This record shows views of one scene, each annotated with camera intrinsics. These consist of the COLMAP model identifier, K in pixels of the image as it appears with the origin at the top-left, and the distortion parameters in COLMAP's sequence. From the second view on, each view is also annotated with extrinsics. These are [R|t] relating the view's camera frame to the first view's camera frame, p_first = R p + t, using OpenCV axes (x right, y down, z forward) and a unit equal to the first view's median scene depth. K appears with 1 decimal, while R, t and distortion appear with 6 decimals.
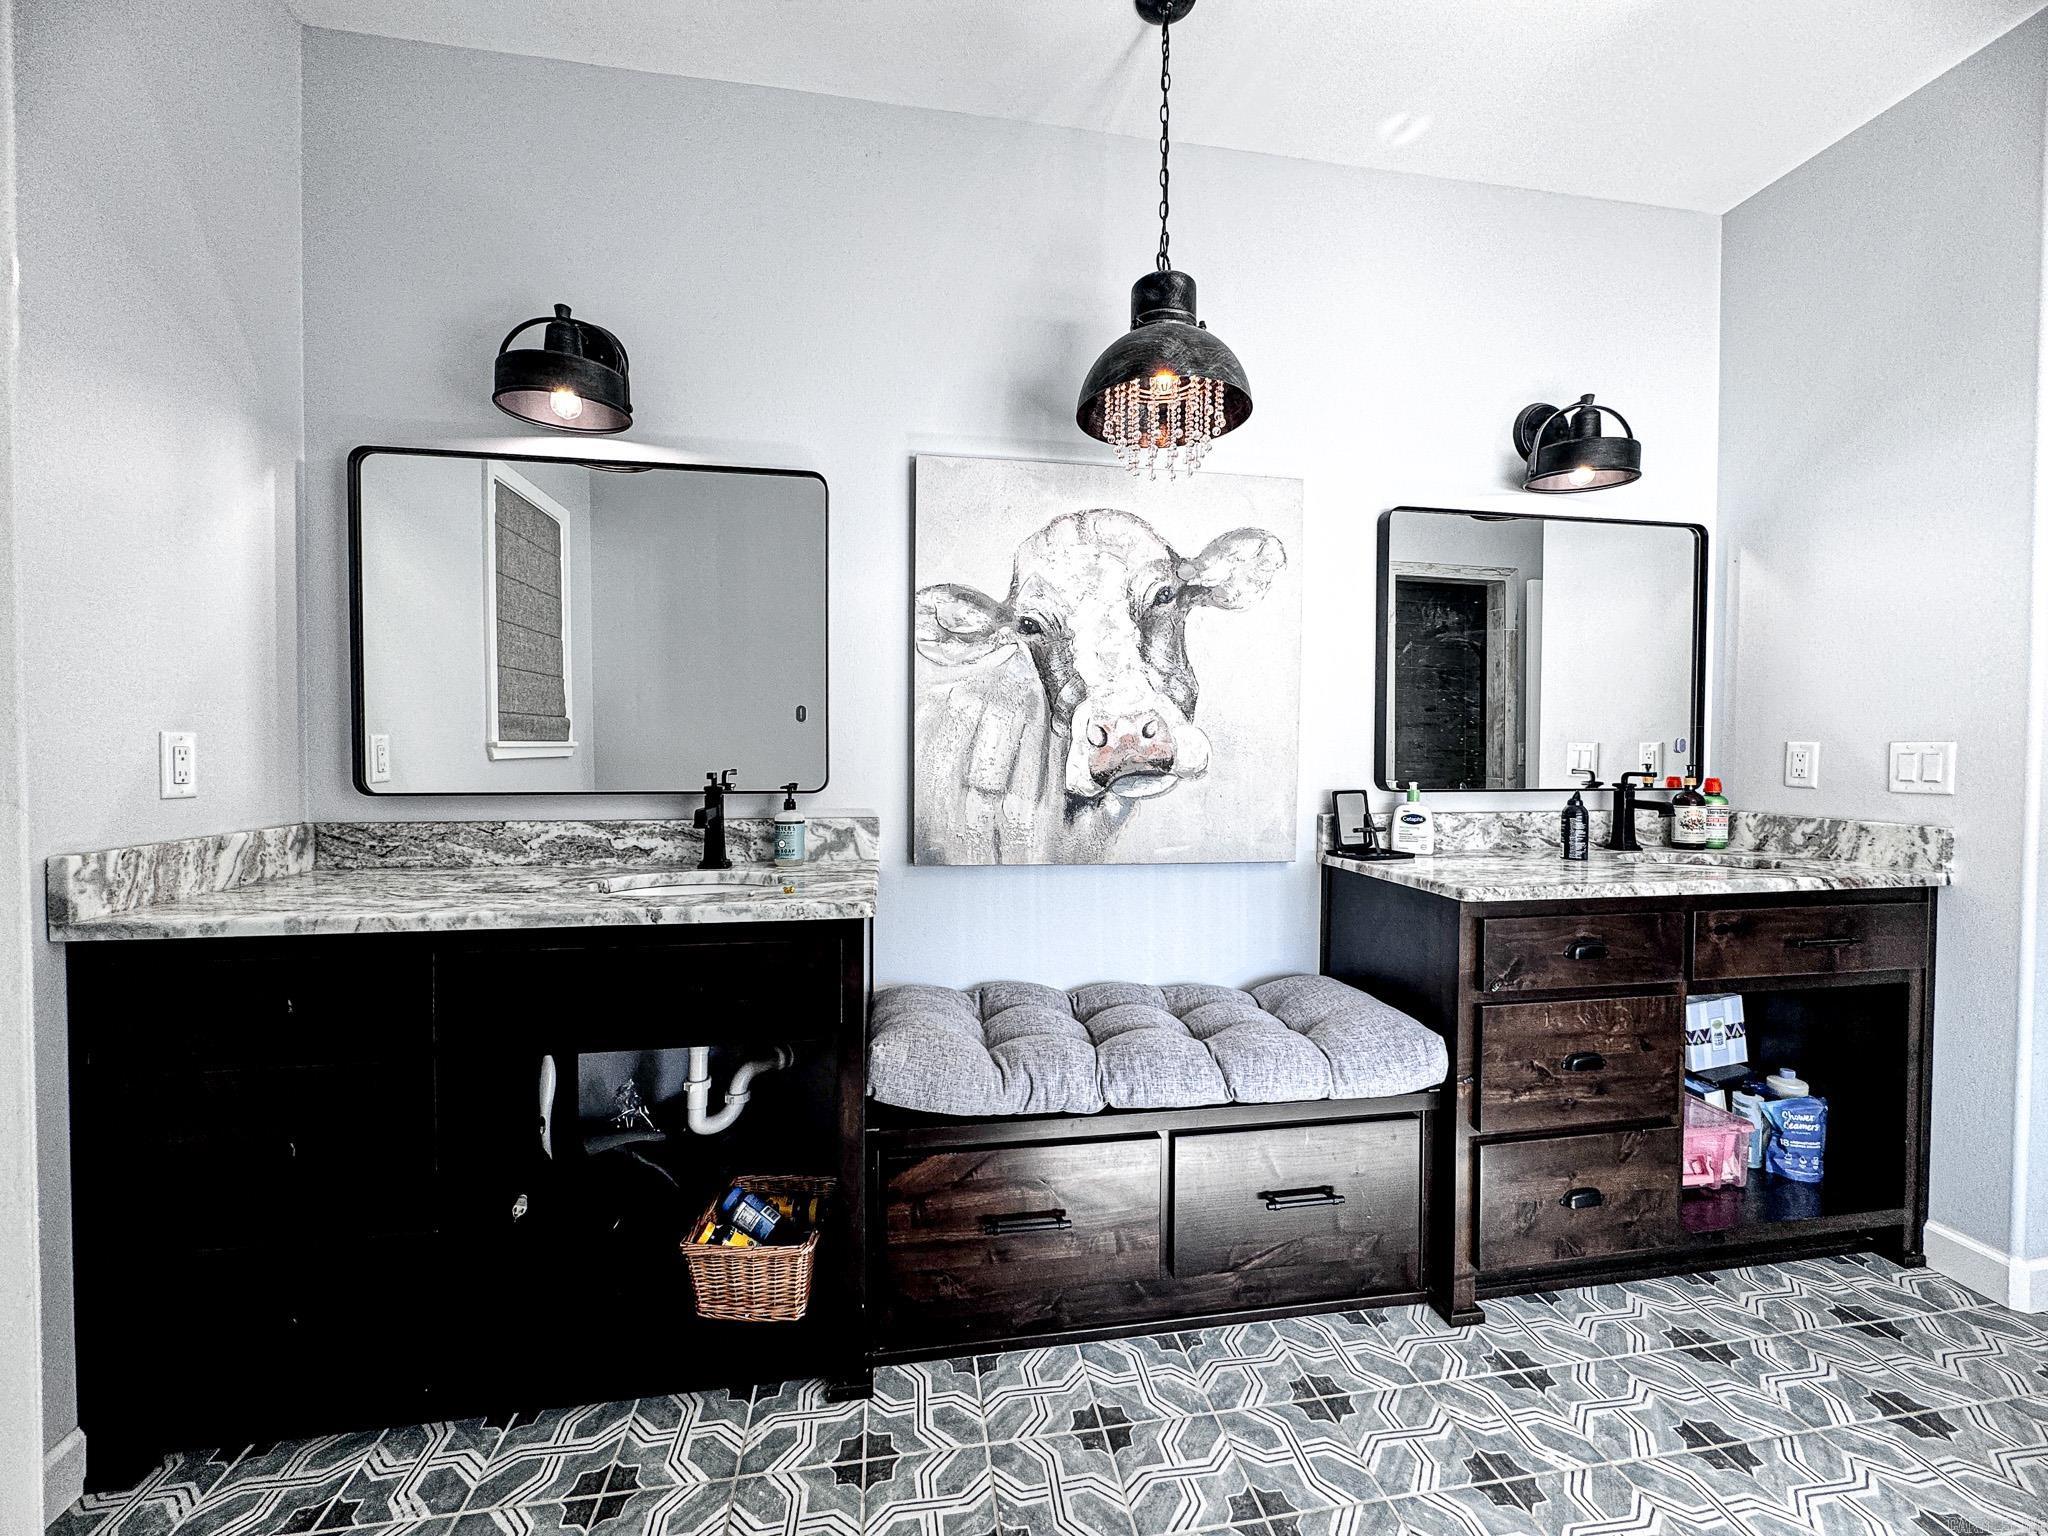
lens RADIAL K [[817.4, 0, 1026.7], [0, 817.4, 763.4], [0, 0, 1]] dist [-0.006105, 0.001775]
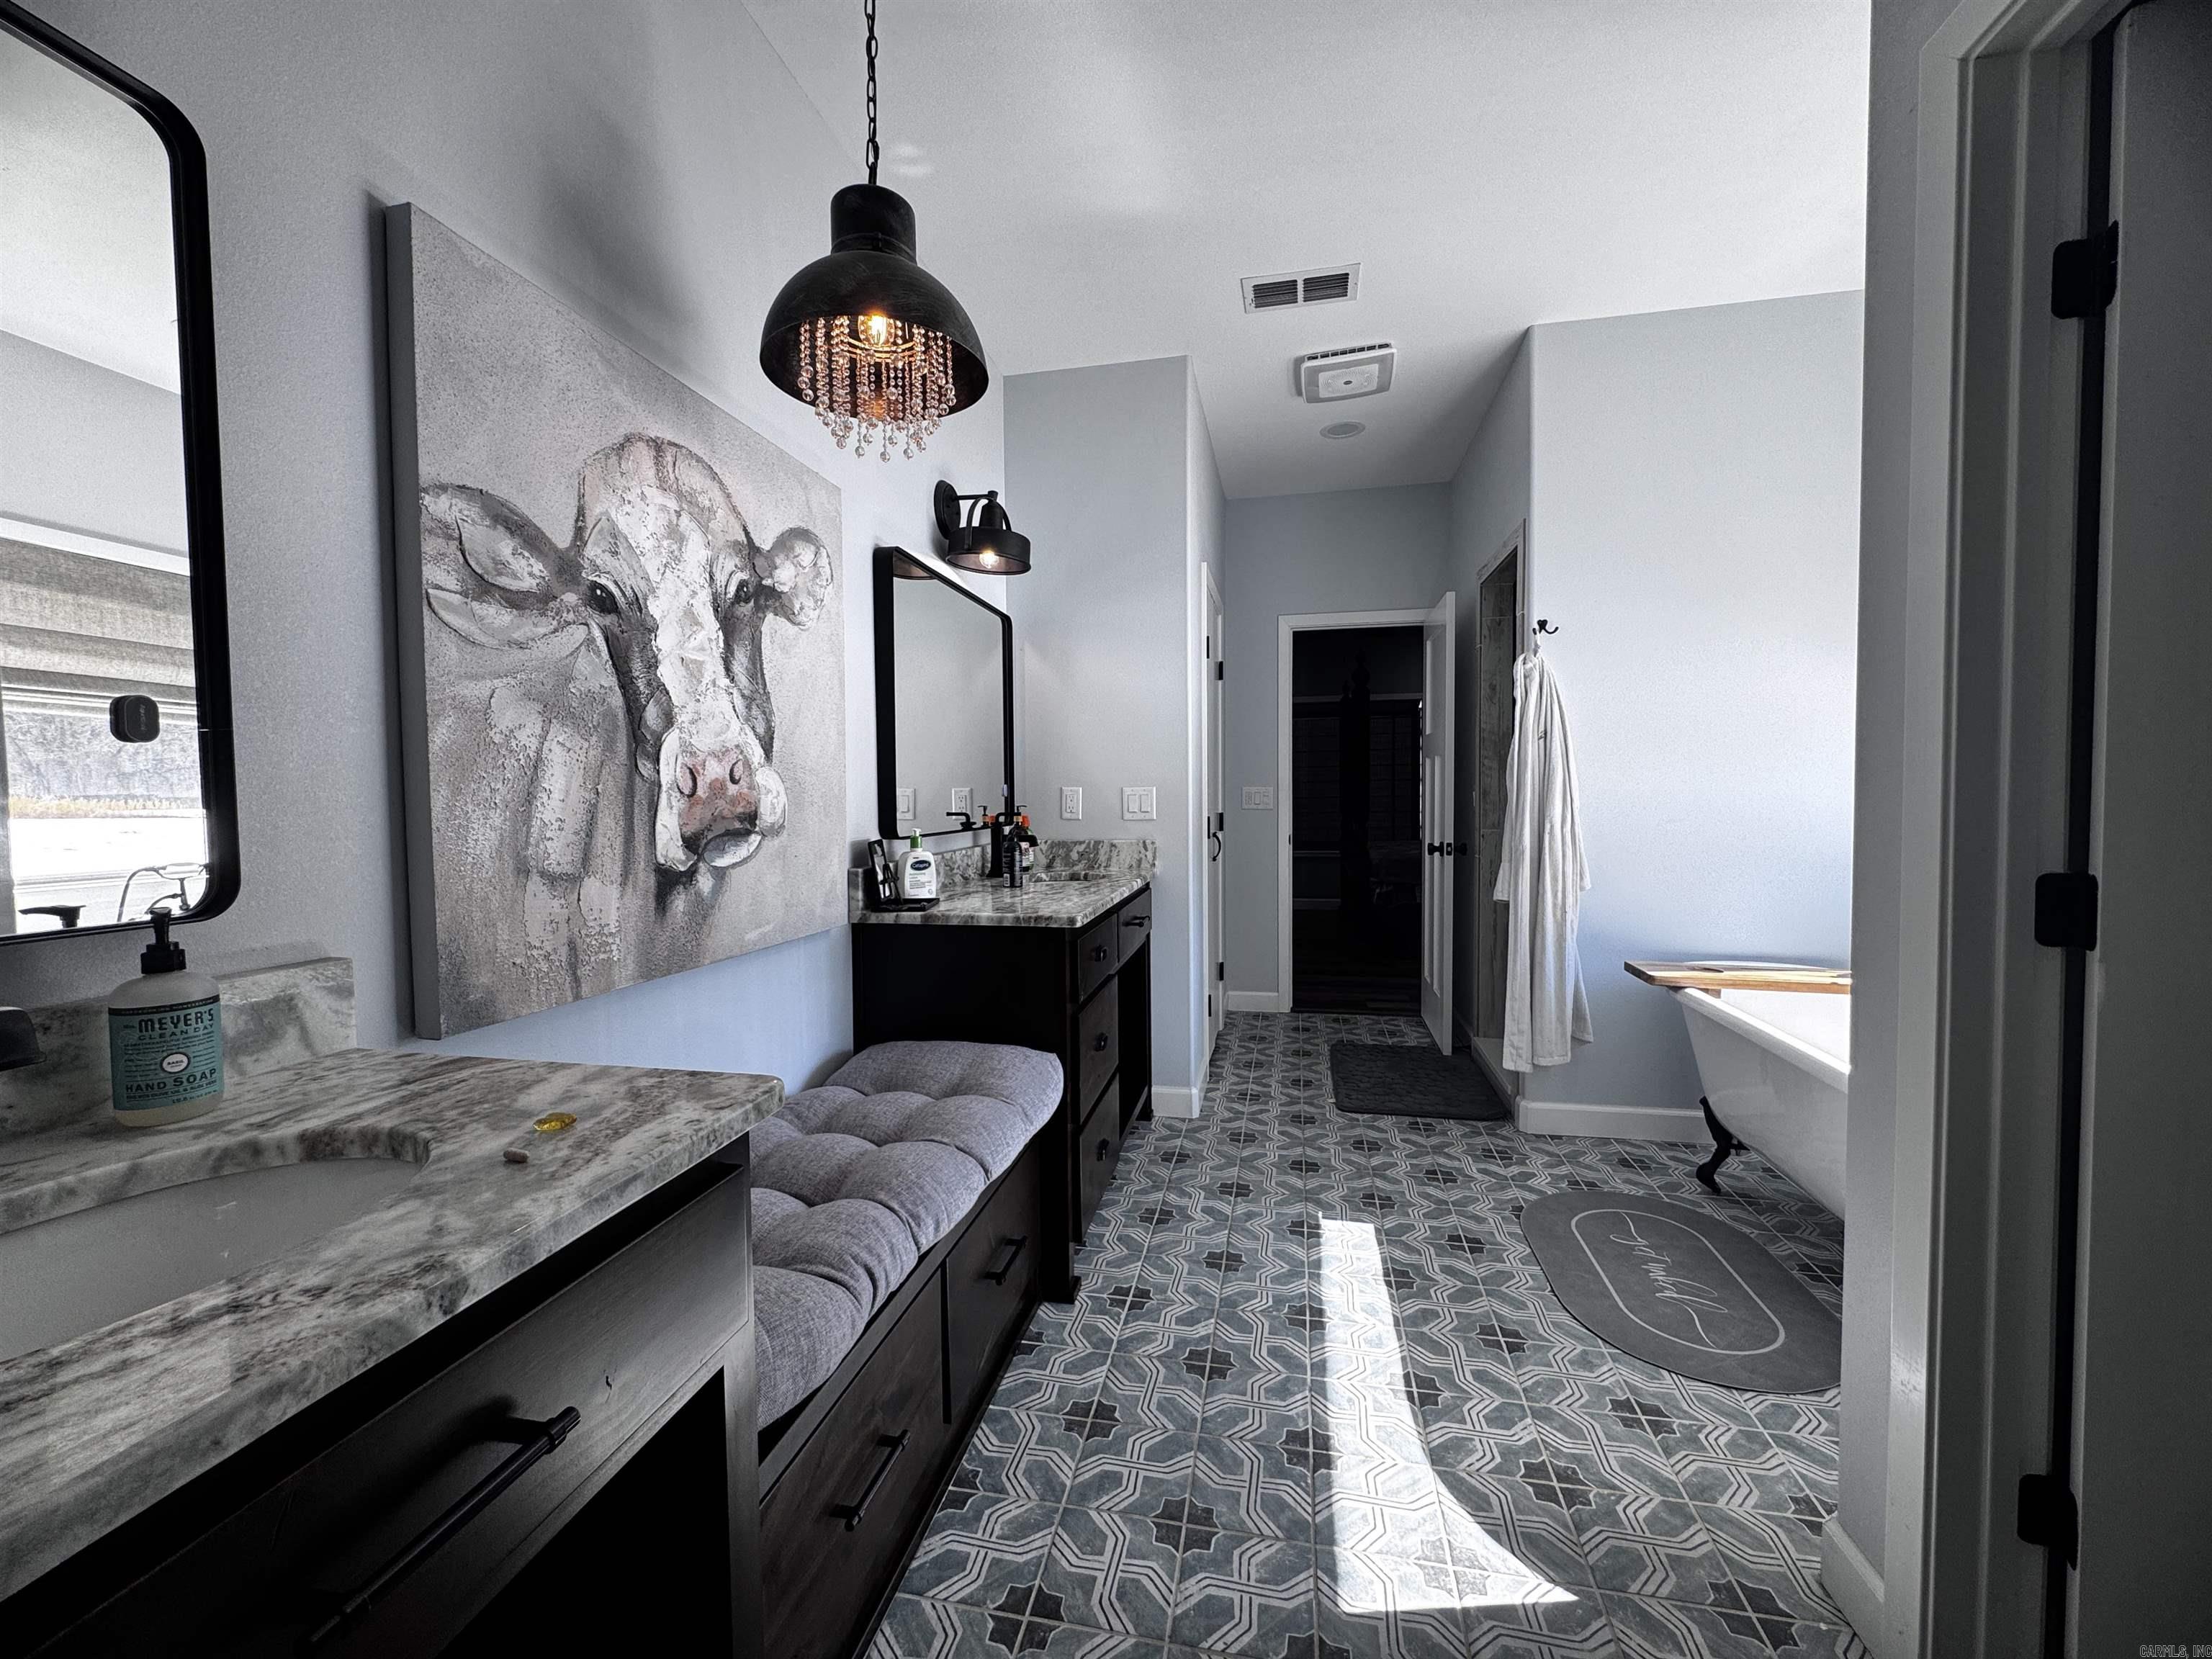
lens RADIAL K [[882.9, 0, 1108.2], [0, 882.9, 824.8], [0, 0, 1]] dist [-0.006105, 0.001775]
pose [[0.359736, -0.041552, 0.932129, -0.478836], [0.030905, 0.998990, 0.032605, -0.010231], [-0.932542, 0.017078, 0.360657, 0.416442]]
